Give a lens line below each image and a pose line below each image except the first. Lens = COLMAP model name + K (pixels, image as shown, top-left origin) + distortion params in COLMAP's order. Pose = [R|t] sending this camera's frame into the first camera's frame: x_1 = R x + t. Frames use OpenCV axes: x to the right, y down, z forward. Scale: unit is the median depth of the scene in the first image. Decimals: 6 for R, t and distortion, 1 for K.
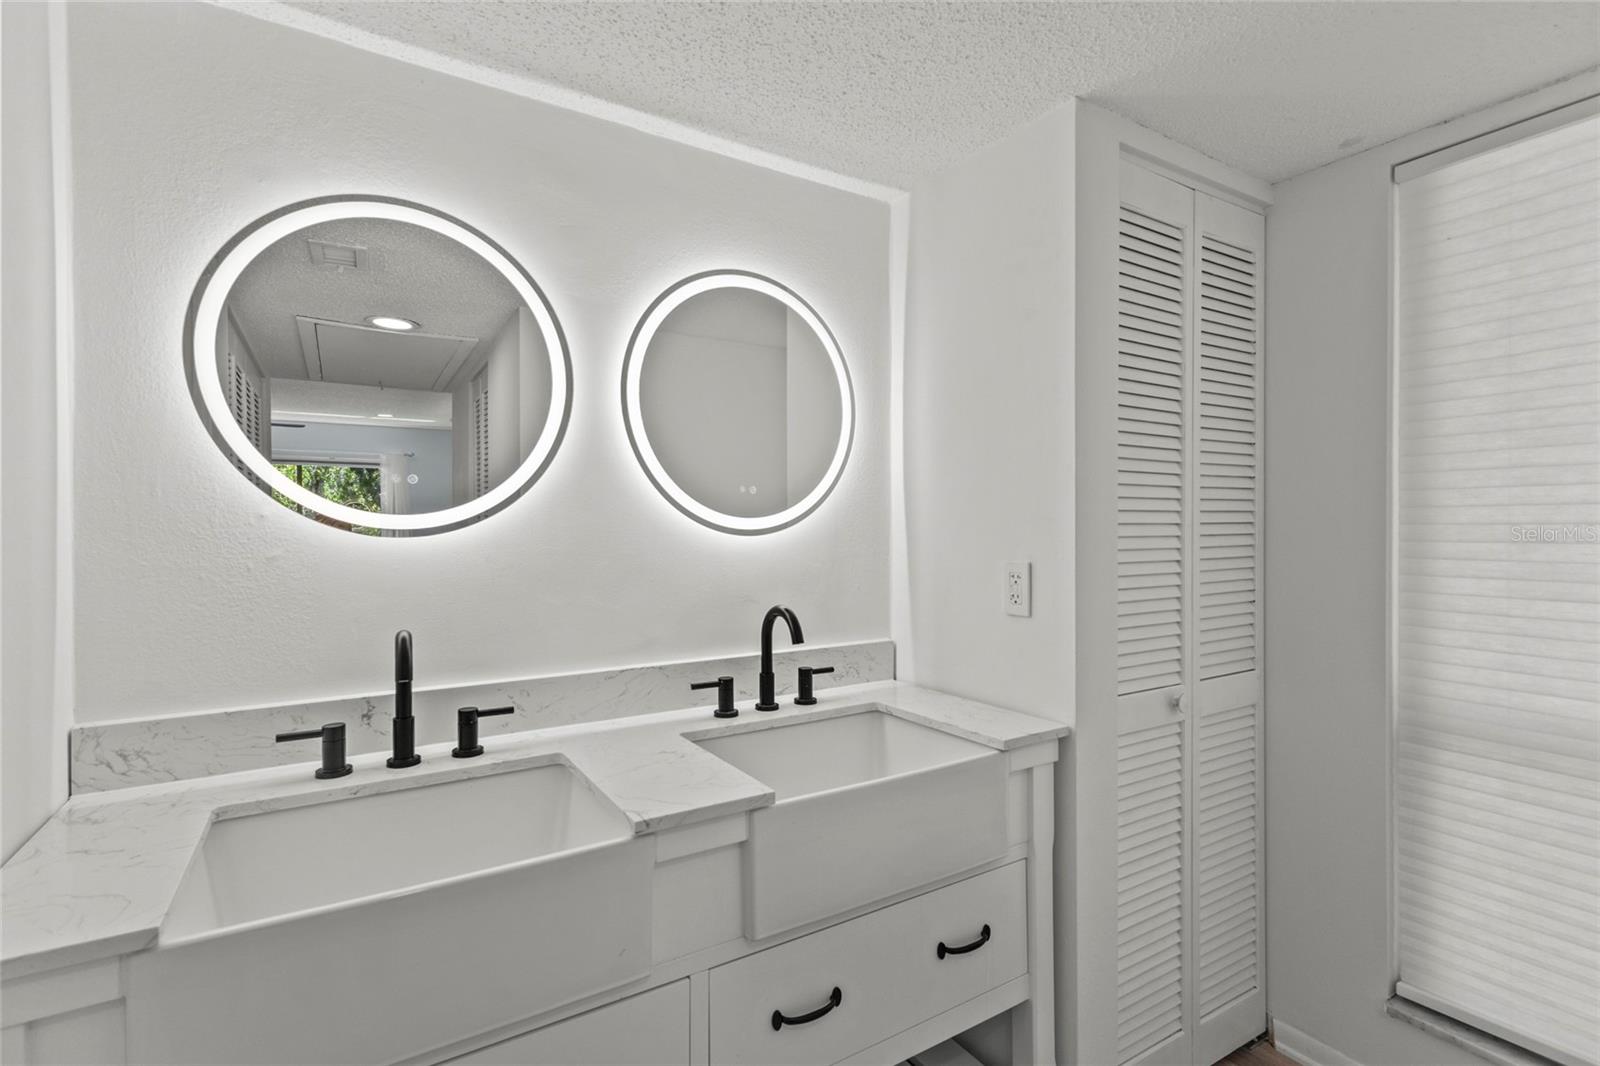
lens RADIAL K [[746.6, 0, 796.8], [0, 746.6, 528.7], [0, 0, 1]] dist [0.009436, -0.000833]
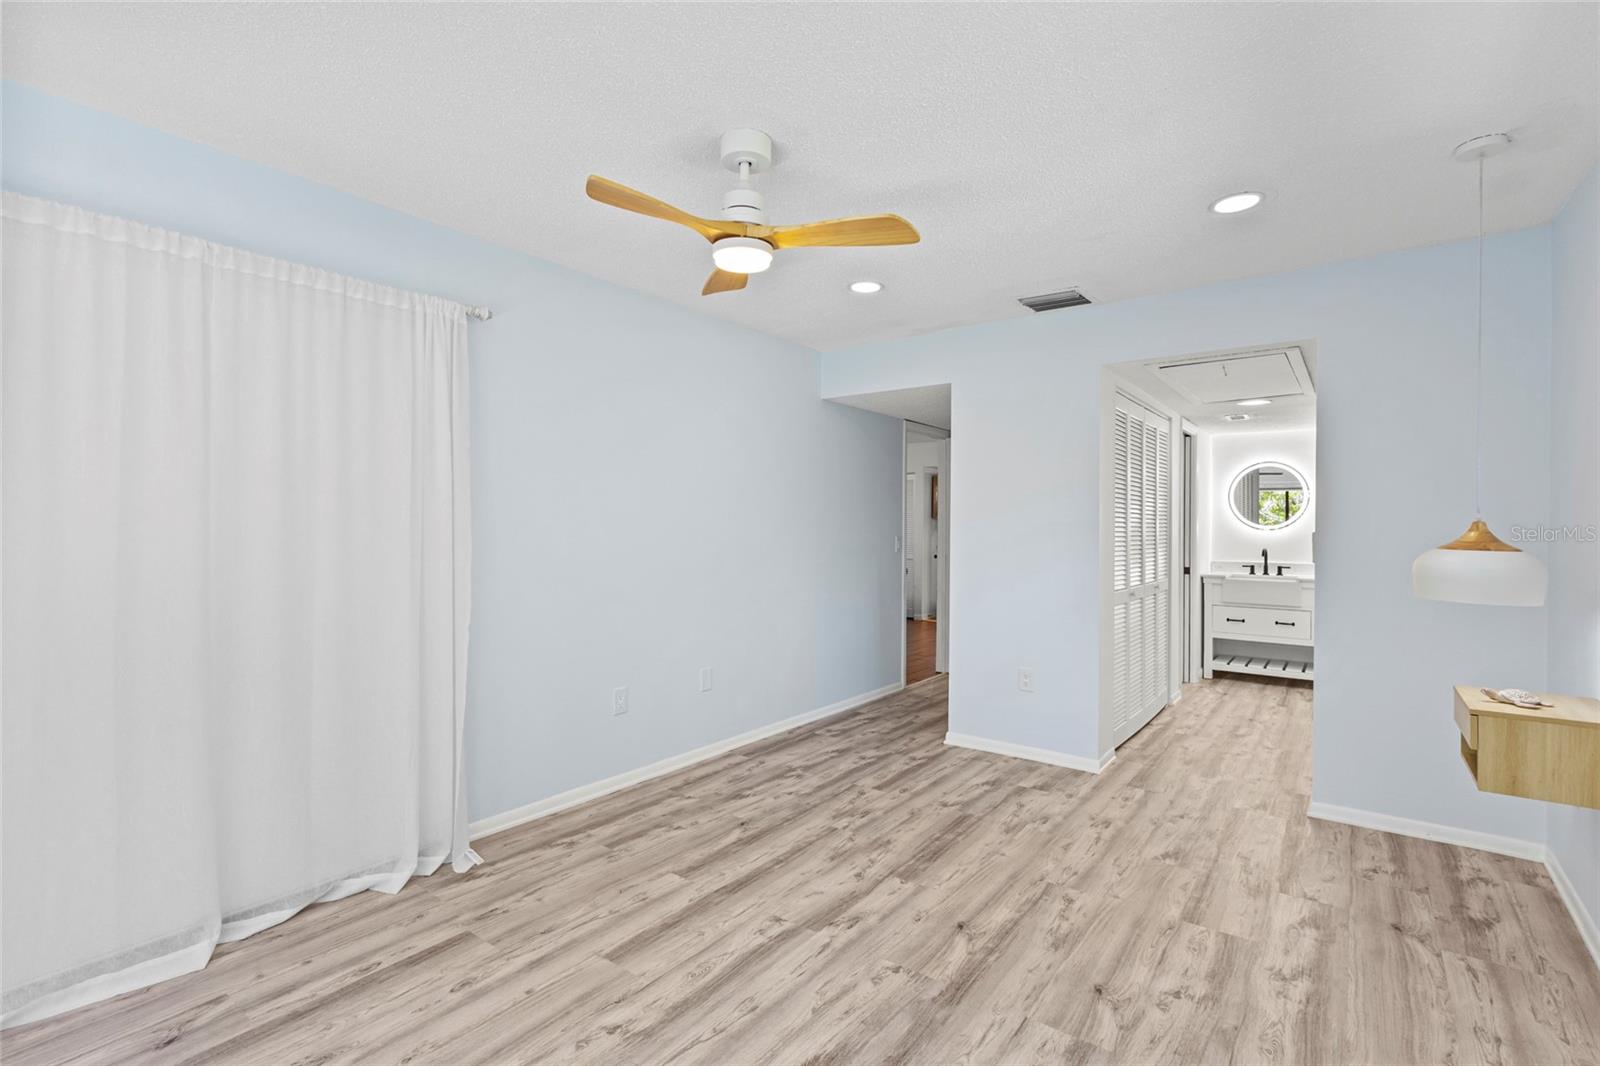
lens RADIAL K [[746.6, 0, 795.7], [0, 746.6, 519.7], [0, 0, 1]] dist [0.009436, -0.000833]
pose [[0.360999, -0.002970, -0.932561, 3.090078], [-0.009960, 0.999926, -0.007040, 0.010202], [0.932513, 0.011830, 0.360943, -3.845141]]
